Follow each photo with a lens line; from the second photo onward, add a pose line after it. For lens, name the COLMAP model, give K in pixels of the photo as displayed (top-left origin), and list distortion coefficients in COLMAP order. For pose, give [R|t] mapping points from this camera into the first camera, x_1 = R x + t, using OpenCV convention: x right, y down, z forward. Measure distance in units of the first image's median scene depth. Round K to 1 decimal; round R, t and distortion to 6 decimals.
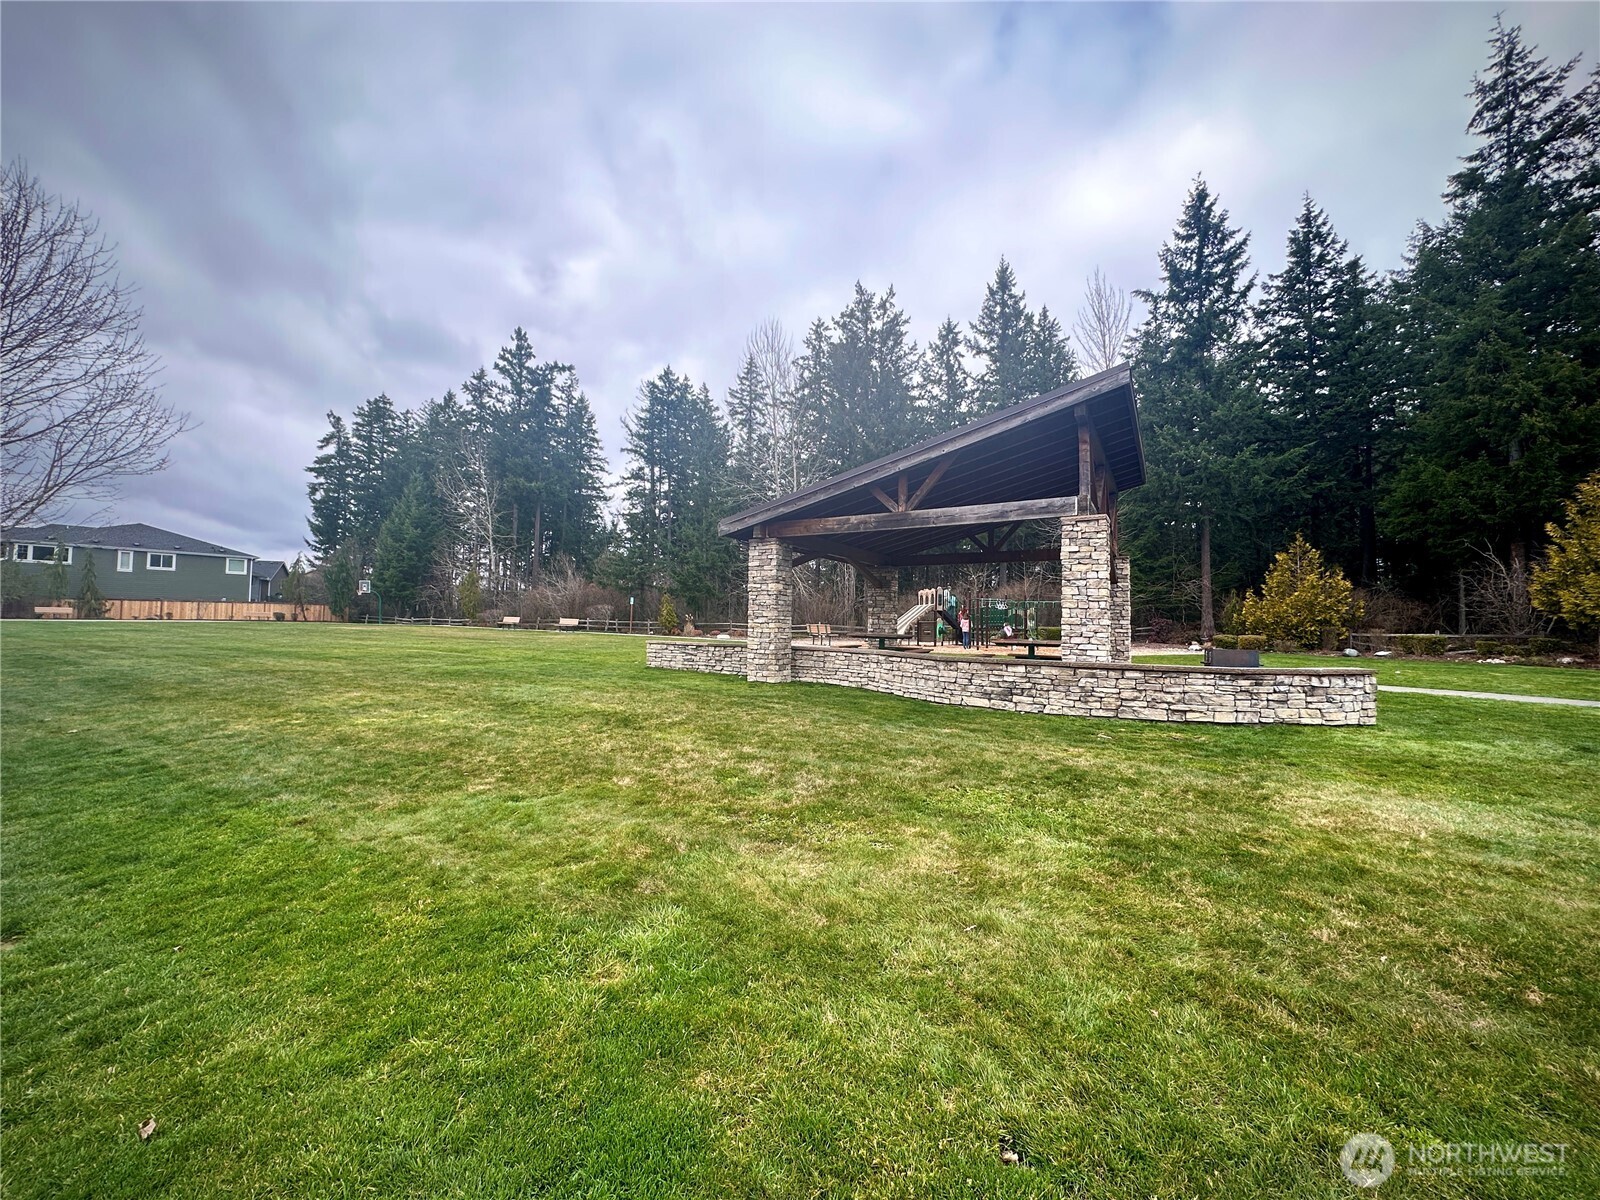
lens RADIAL K [[634.1, 0, 793.3], [0, 634.1, 584.9], [0, 0, 1]] dist [0.000375, -0.000097]
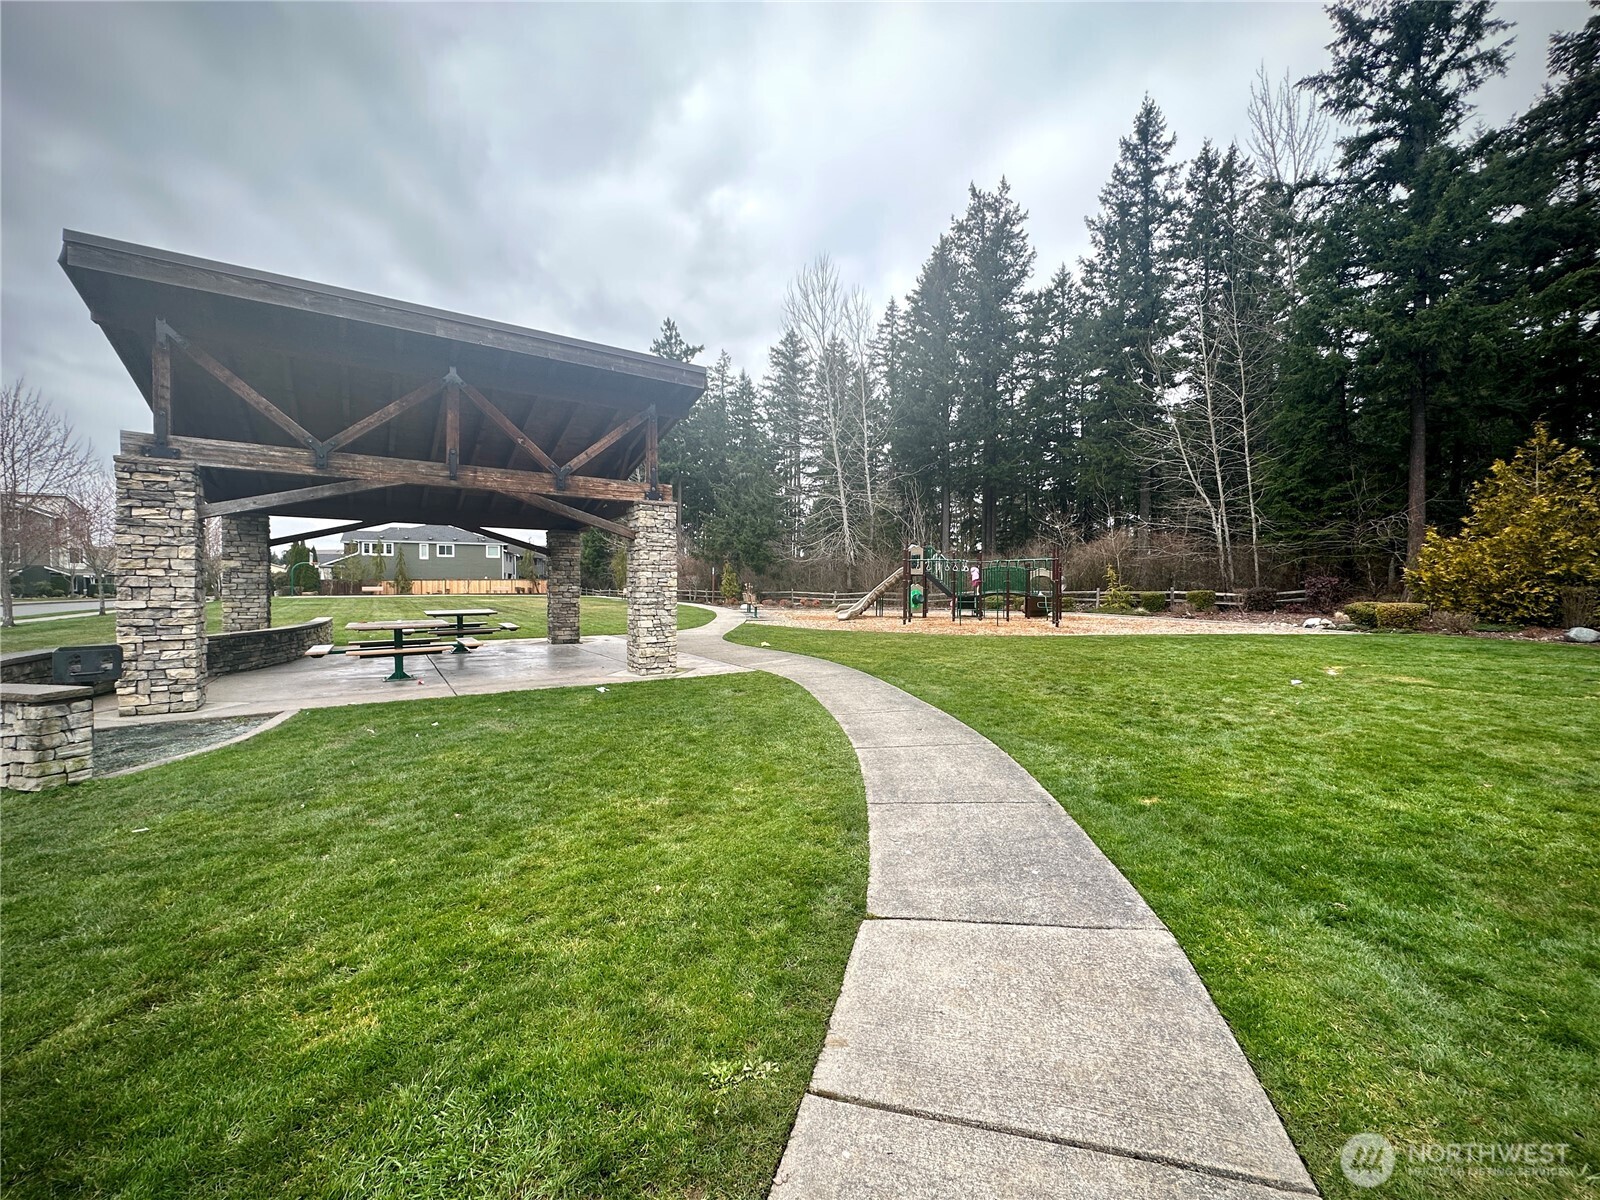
lens RADIAL K [[634.1, 0, 793.3], [0, 634.1, 584.9], [0, 0, 1]] dist [0.000375, -0.000097]
pose [[0.903703, -0.018601, -0.427757, 0.237965], [0.041999, 0.998089, 0.045329, 0.005439], [0.426096, -0.058930, 0.902757, 0.106282]]
